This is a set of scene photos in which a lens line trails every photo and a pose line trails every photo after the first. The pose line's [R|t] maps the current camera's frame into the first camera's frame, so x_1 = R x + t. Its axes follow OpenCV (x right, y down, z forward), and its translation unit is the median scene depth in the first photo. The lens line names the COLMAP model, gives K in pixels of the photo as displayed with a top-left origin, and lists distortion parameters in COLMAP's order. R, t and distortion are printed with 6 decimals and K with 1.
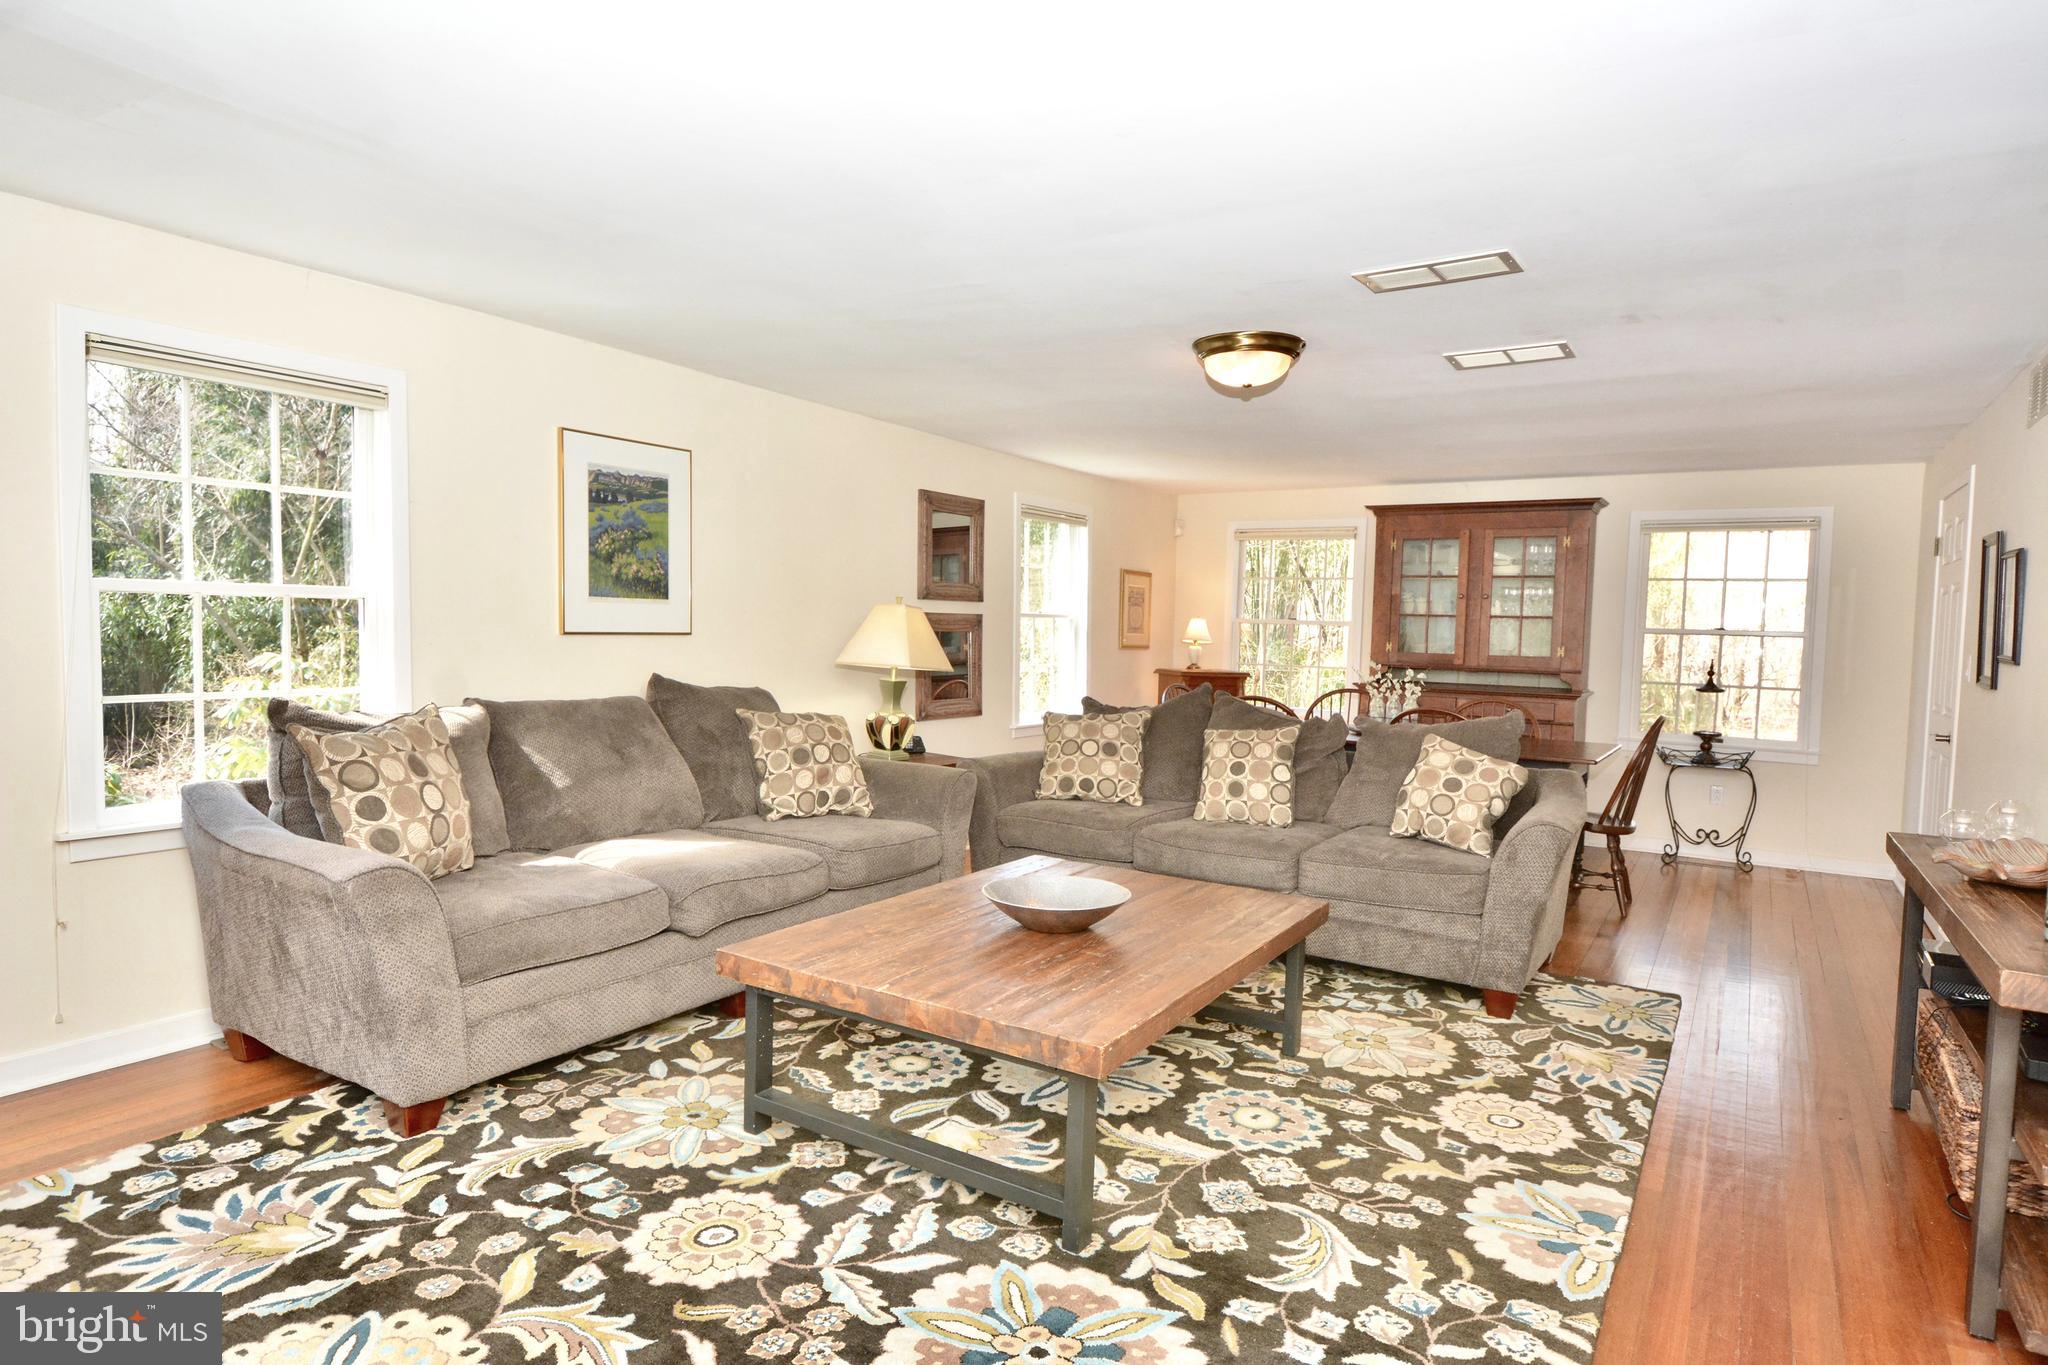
lens RADIAL K [[1101.0, 0, 1024.2], [0, 1101.0, 681.4], [0, 0, 1]] dist [-0.000672, -0.001723]
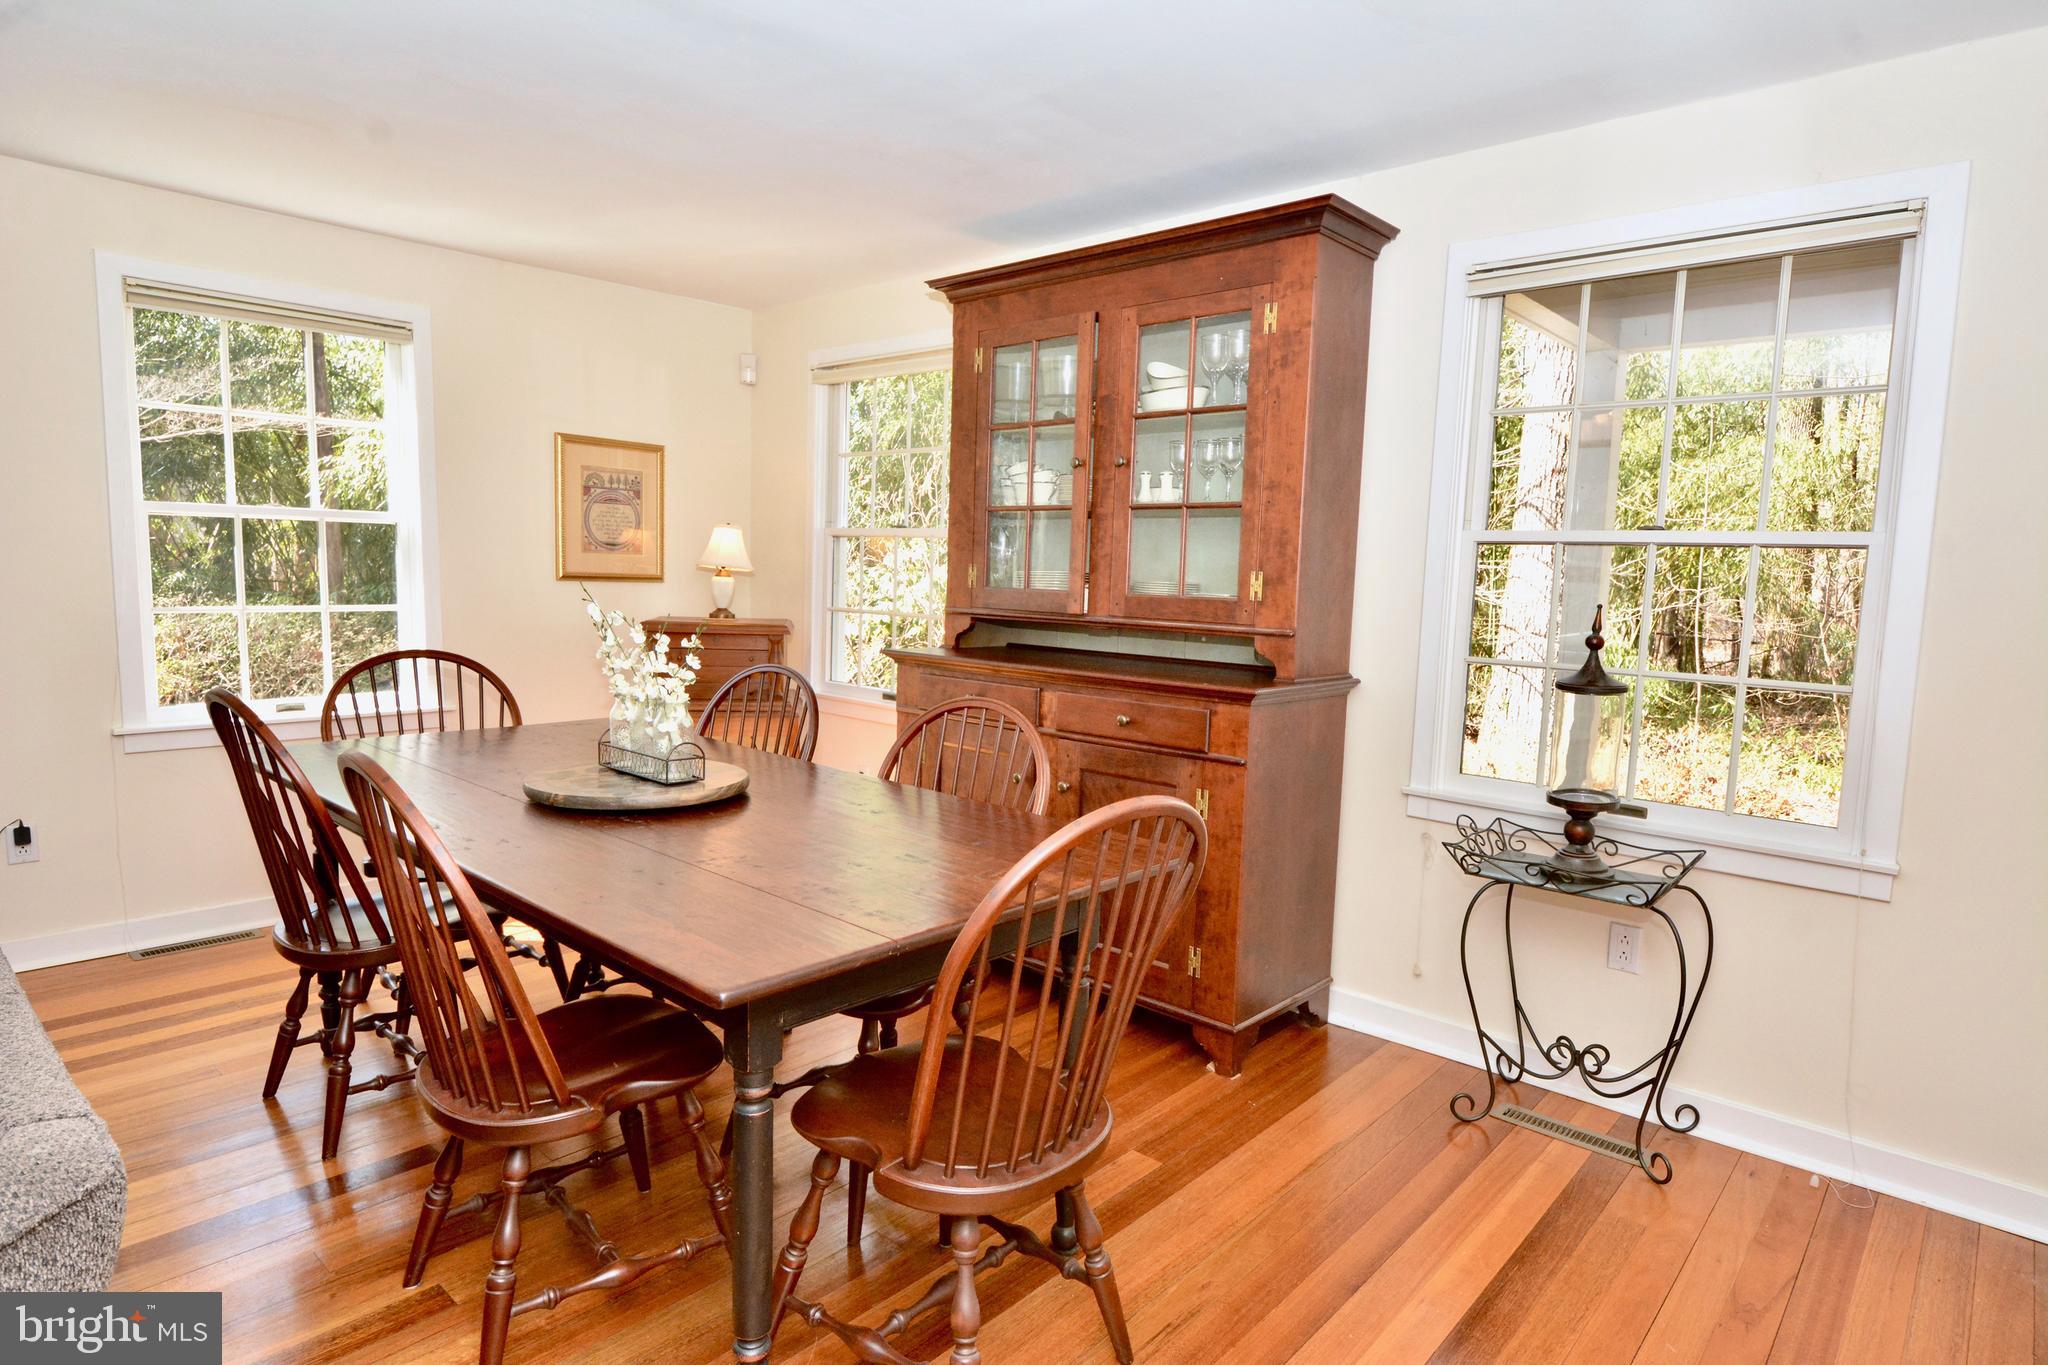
lens RADIAL K [[1101.0, 0, 1017.4], [0, 1101.0, 689.6], [0, 0, 1]] dist [-0.000672, -0.001723]
pose [[0.987516, 0.022410, -0.155916, 0.453099], [-0.014218, 0.998469, 0.053456, -0.008105], [0.156875, -0.050572, 0.986323, 0.553413]]
